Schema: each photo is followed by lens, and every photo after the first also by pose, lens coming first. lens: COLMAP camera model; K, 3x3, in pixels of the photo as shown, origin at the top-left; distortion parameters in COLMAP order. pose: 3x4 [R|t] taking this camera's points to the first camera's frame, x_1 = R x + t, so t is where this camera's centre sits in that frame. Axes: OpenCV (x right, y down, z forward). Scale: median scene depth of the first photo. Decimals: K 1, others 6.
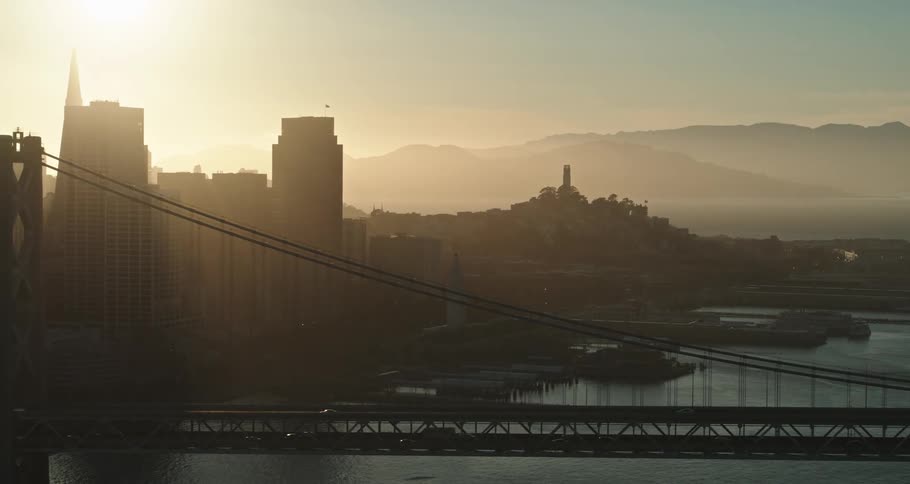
lens RADIAL K [[1910.7, 0, 453.6], [0, 1910.7, 248.8], [0, 0, 1]] dist [-0.044166, 0.000000]
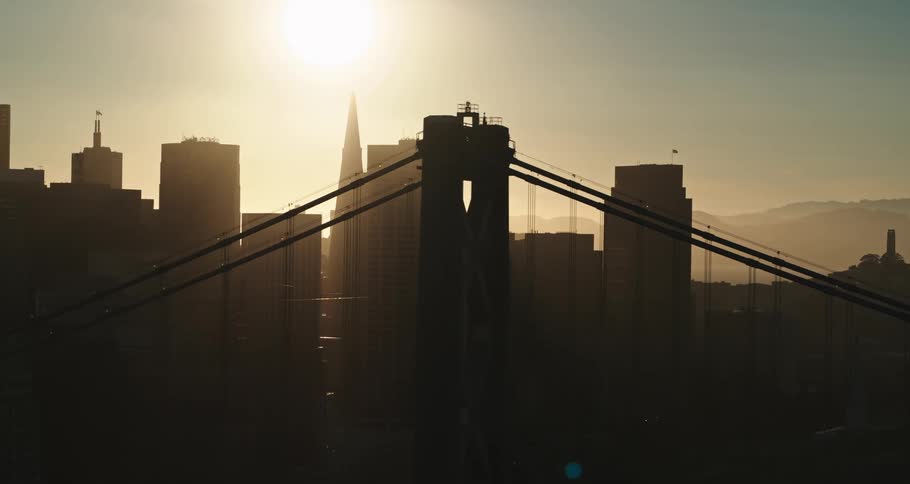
lens RADIAL K [[1910.7, 0, 461.7], [0, 1910.7, 239.1], [0, 0, 1]] dist [-0.044166, 0.000000]
pose [[0.992976, 0.007165, -0.118097, -0.033710], [-0.011904, 0.999150, -0.039471, -0.002233], [0.117714, 0.040600, 0.992217, 0.103222]]
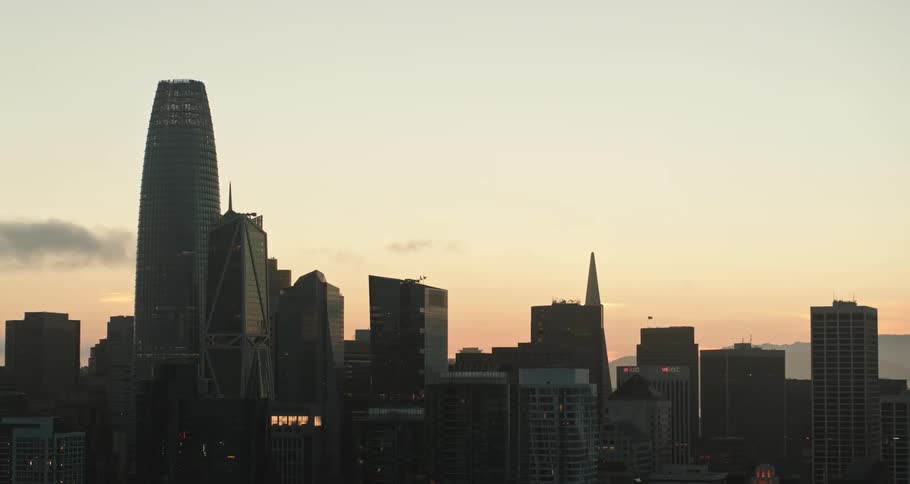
lens RADIAL K [[1910.7, 0, 449.7], [0, 1910.7, 238.6], [0, 0, 1]] dist [-0.044166, 0.000000]
pose [[0.996478, -0.016001, -0.082320, -0.144116], [0.006274, 0.993103, -0.117081, 0.000221], [0.083625, 0.116152, 0.989705, 0.027154]]
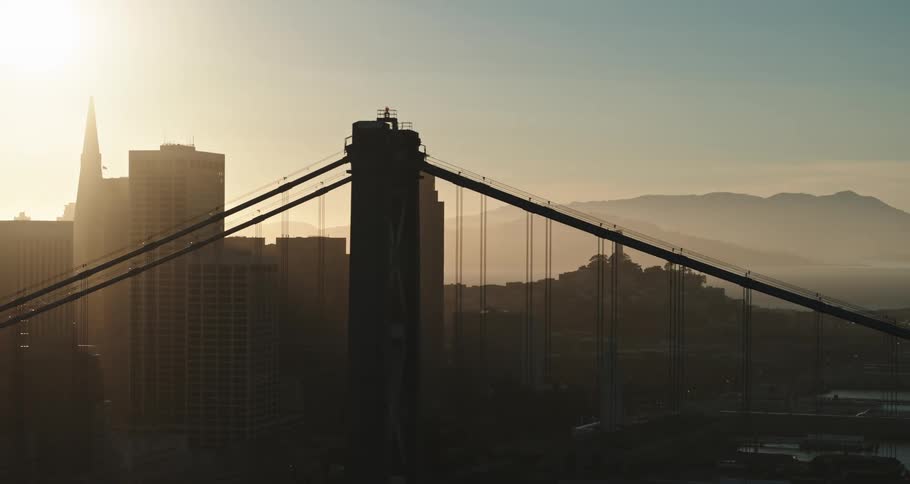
lens RADIAL K [[1910.7, 0, 461.1], [0, 1910.7, 237.2], [0, 0, 1]] dist [-0.044166, 0.000000]
pose [[0.999505, -0.005251, 0.031033, -0.043491], [0.006590, 0.999044, -0.043221, -0.001880], [-0.030777, 0.043404, 0.998583, 0.099345]]
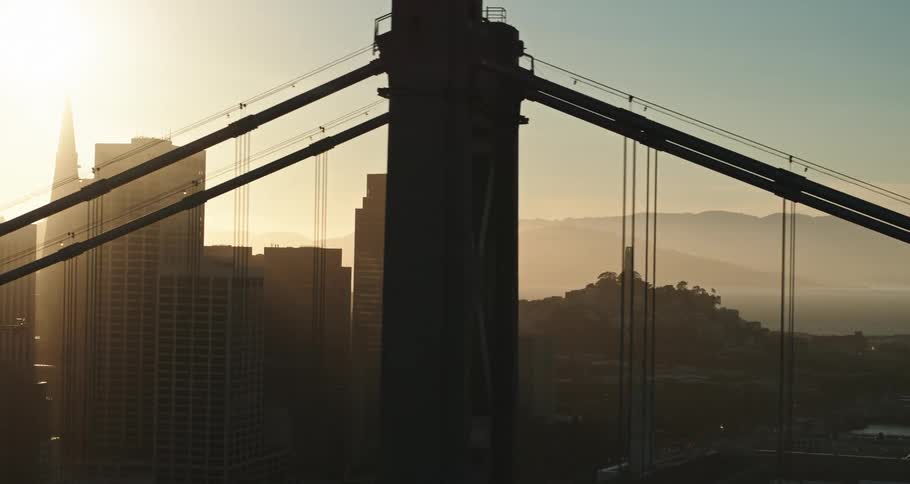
lens RADIAL K [[1910.7, 0, 449.8], [0, 1910.7, 237.4], [0, 0, 1]] dist [-0.044166, 0.000000]
pose [[0.999496, 0.013193, 0.028881, -0.045690], [-0.011723, 0.998657, -0.050475, -0.003770], [-0.029508, 0.050111, 0.998308, 0.148968]]
